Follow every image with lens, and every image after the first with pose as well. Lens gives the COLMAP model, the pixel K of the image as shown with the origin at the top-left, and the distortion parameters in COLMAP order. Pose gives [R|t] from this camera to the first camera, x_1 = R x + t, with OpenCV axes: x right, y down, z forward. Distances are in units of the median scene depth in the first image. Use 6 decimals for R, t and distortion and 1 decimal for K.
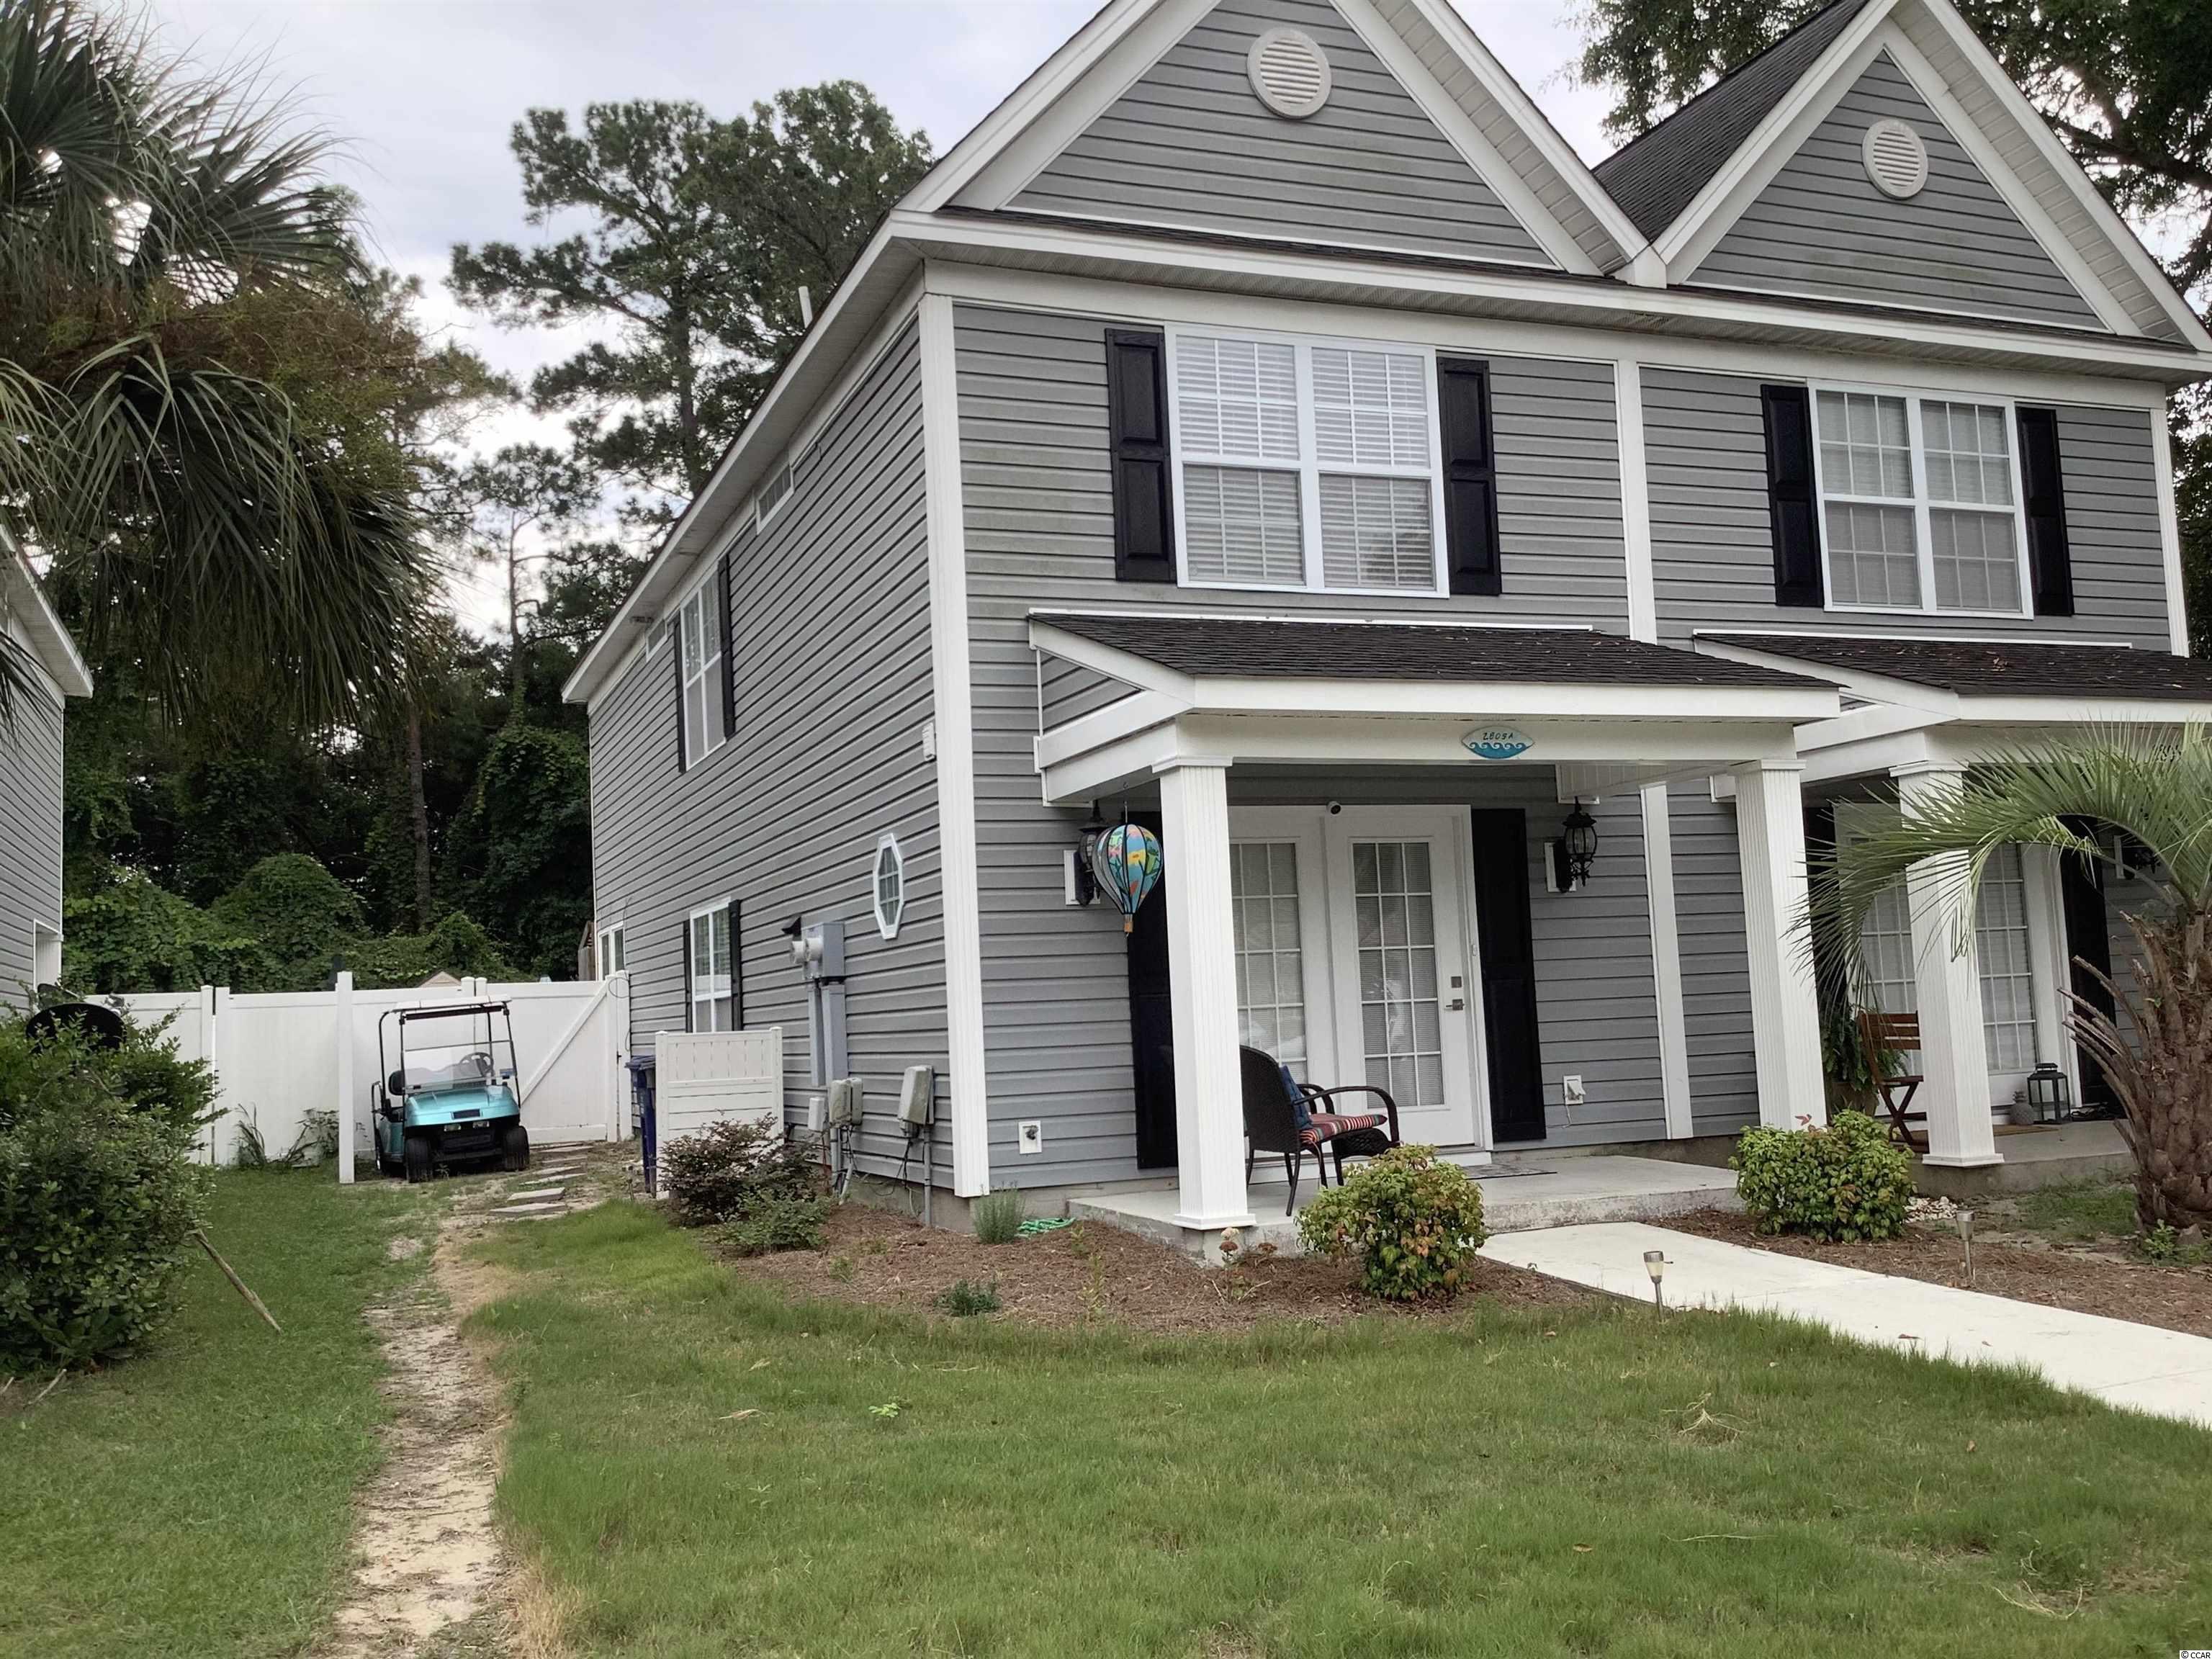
lens RADIAL K [[1980.2, 0, 1106.0], [0, 1980.2, 829.5], [0, 0, 1]] dist [0.134291, -0.304303]
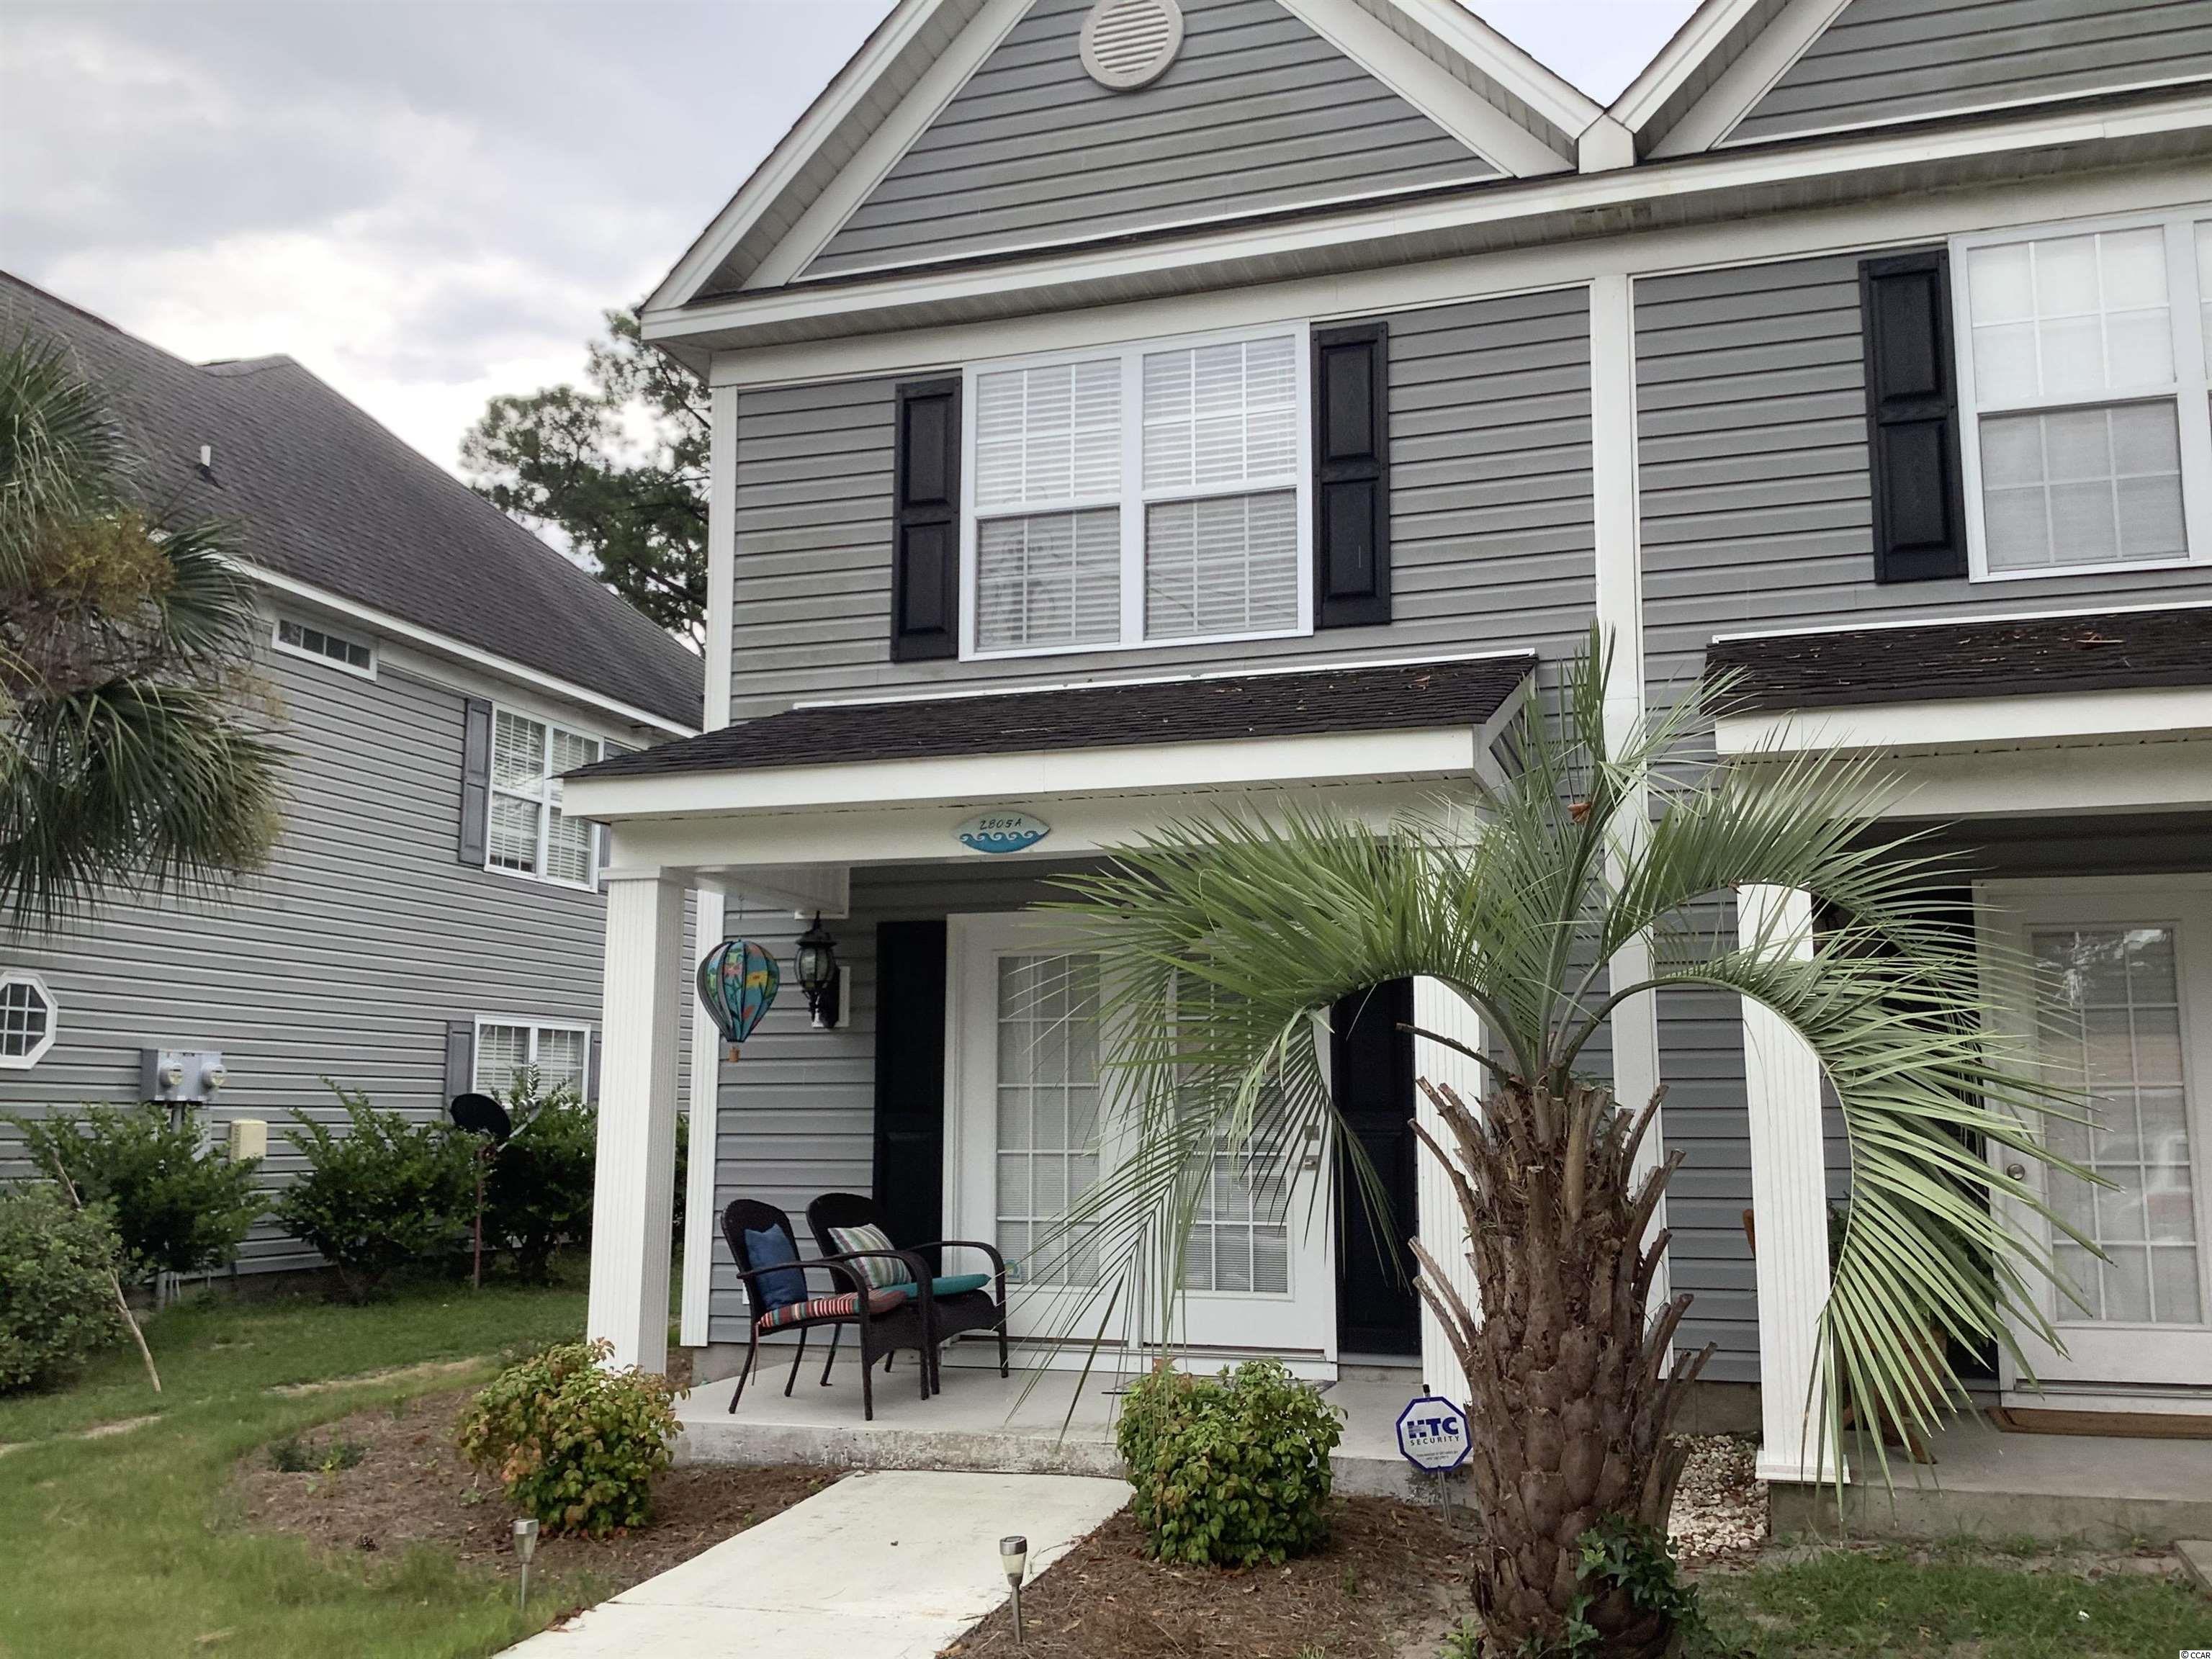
lens RADIAL K [[1973.5, 0, 1106.0], [0, 1973.5, 829.5], [0, 0, 1]] dist [0.128828, -0.248487]
pose [[0.770415, -0.049229, -0.635639, 0.597462], [0.022979, 0.998511, -0.049482, -0.004080], [0.637129, 0.023515, 0.770399, 0.353401]]
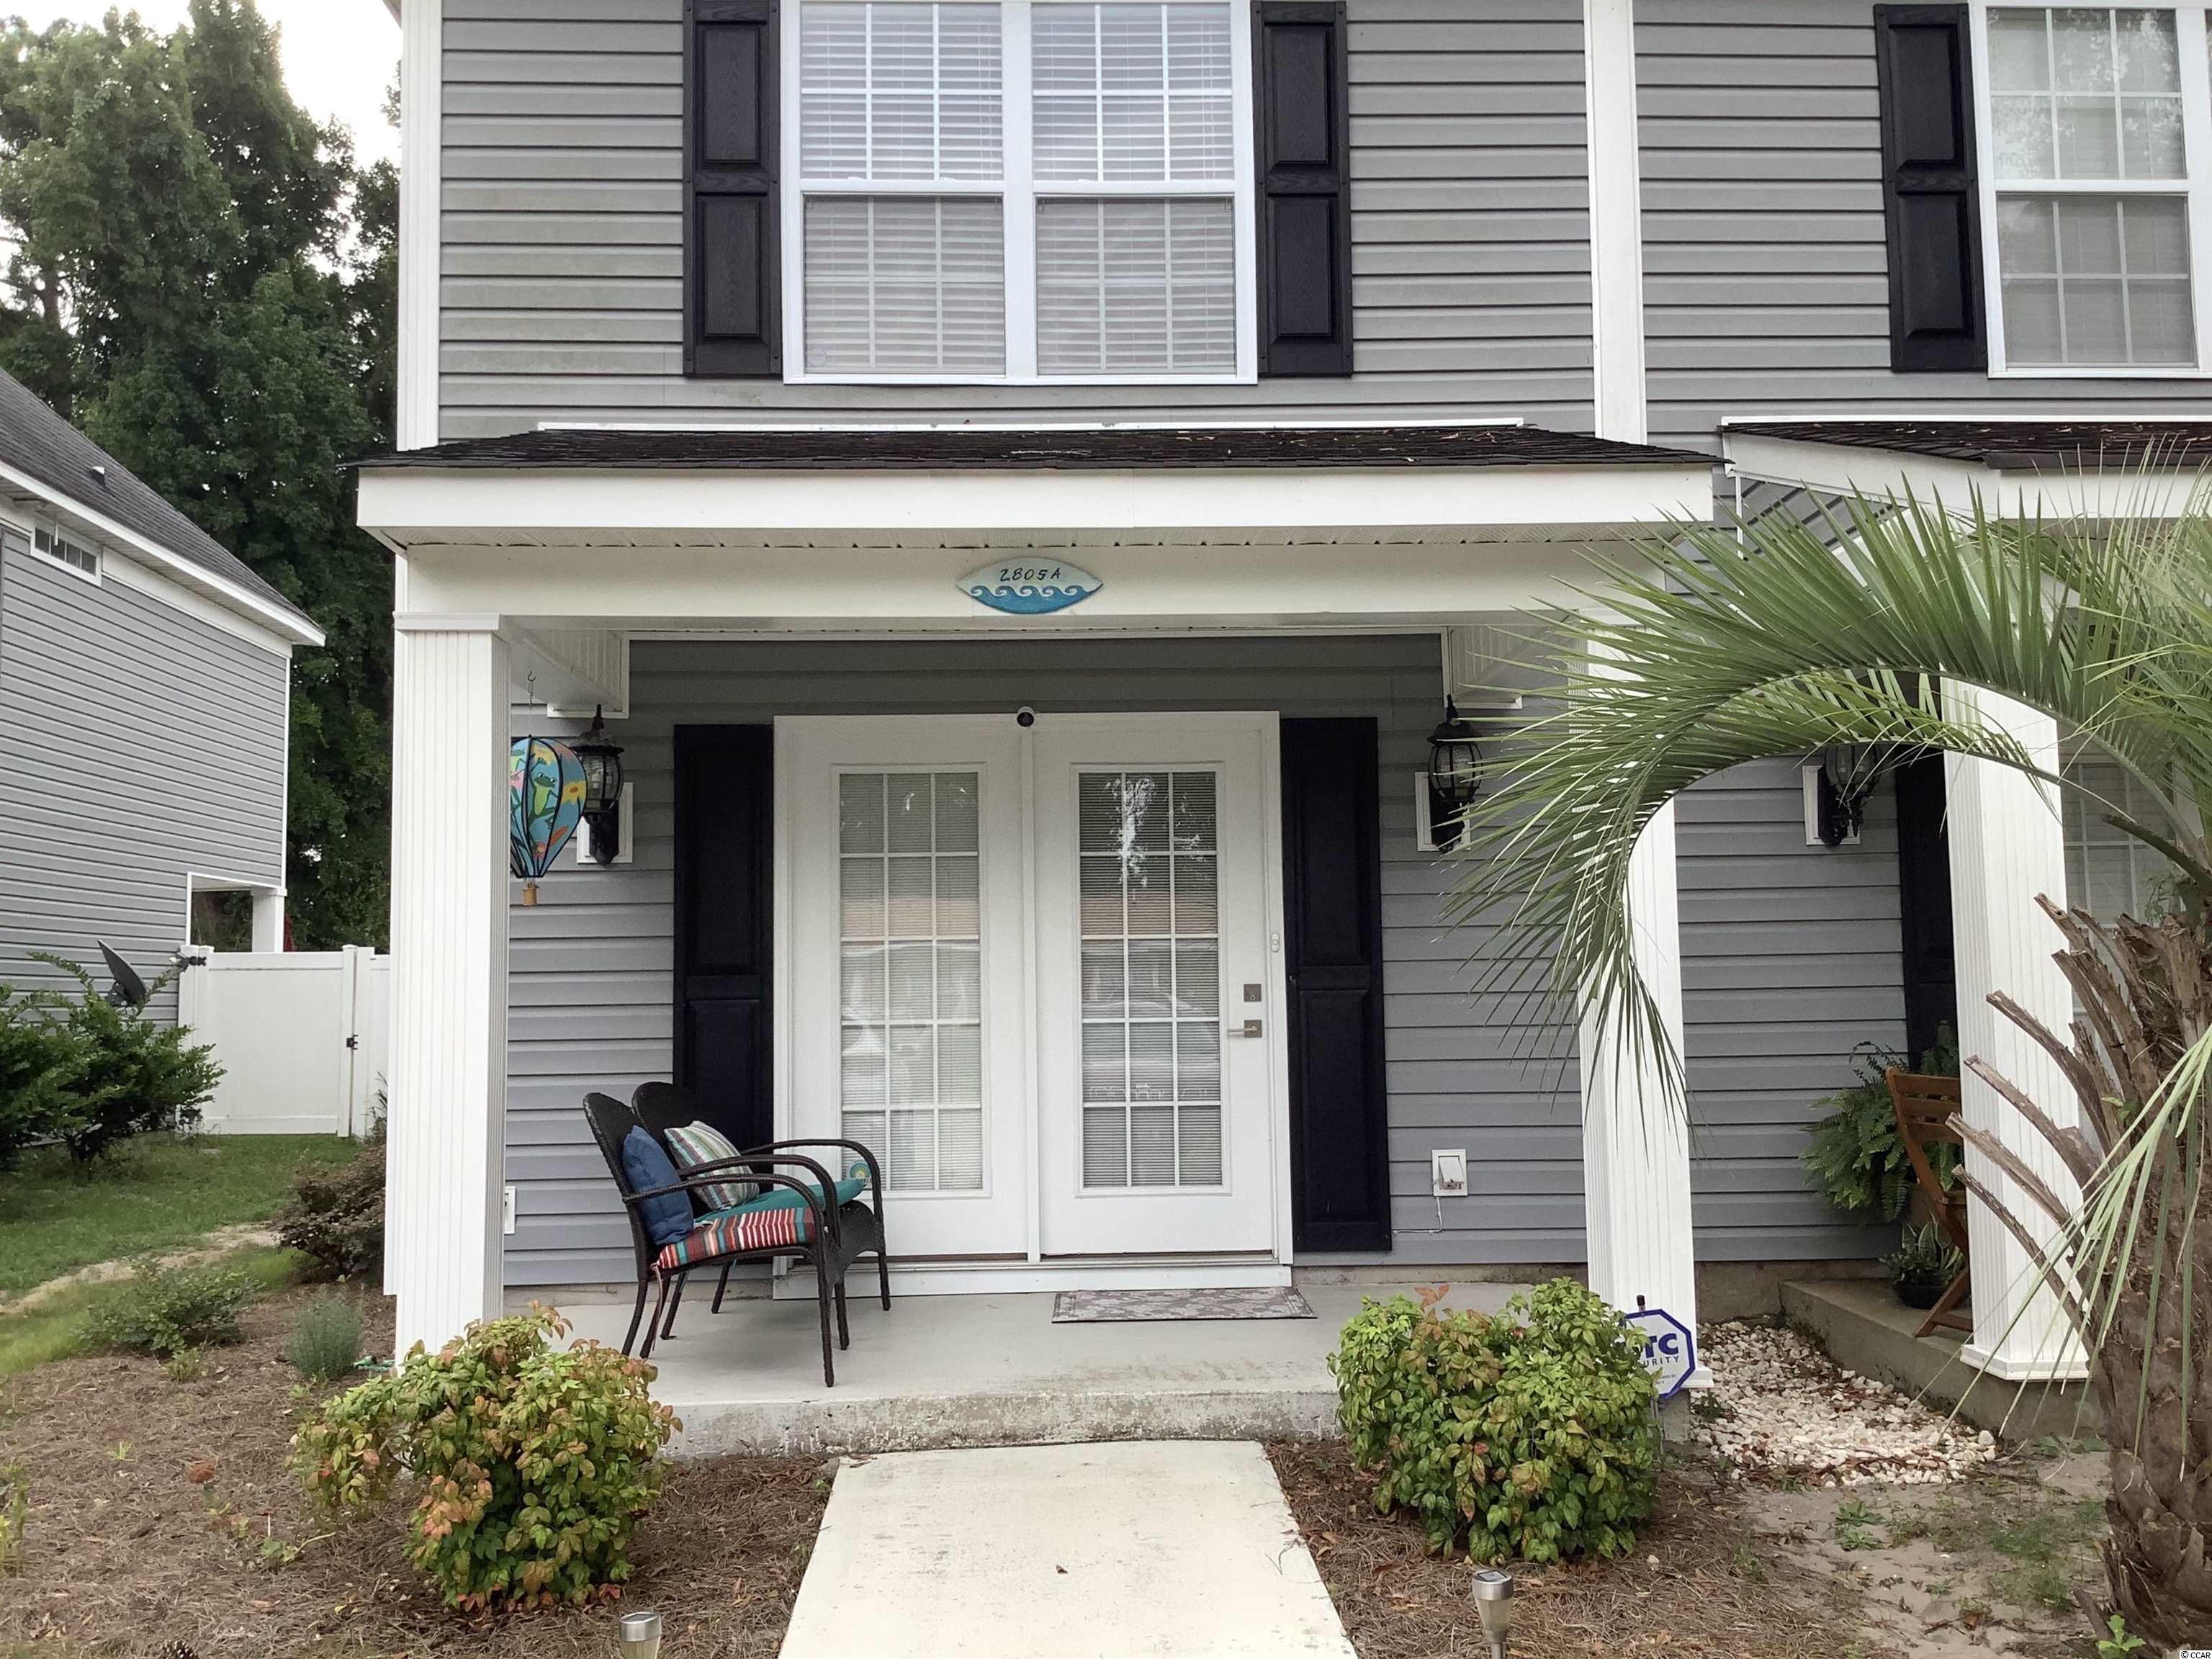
lens RADIAL K [[1989.2, 0, 1101.2], [0, 1989.2, 831.3], [0, 0, 1]] dist [0.124780, -0.246781]
pose [[0.942587, 0.003303, -0.333944, 0.337537], [0.002750, 0.999840, 0.017650, 0.013948], [0.333949, -0.017555, 0.942428, 0.383337]]
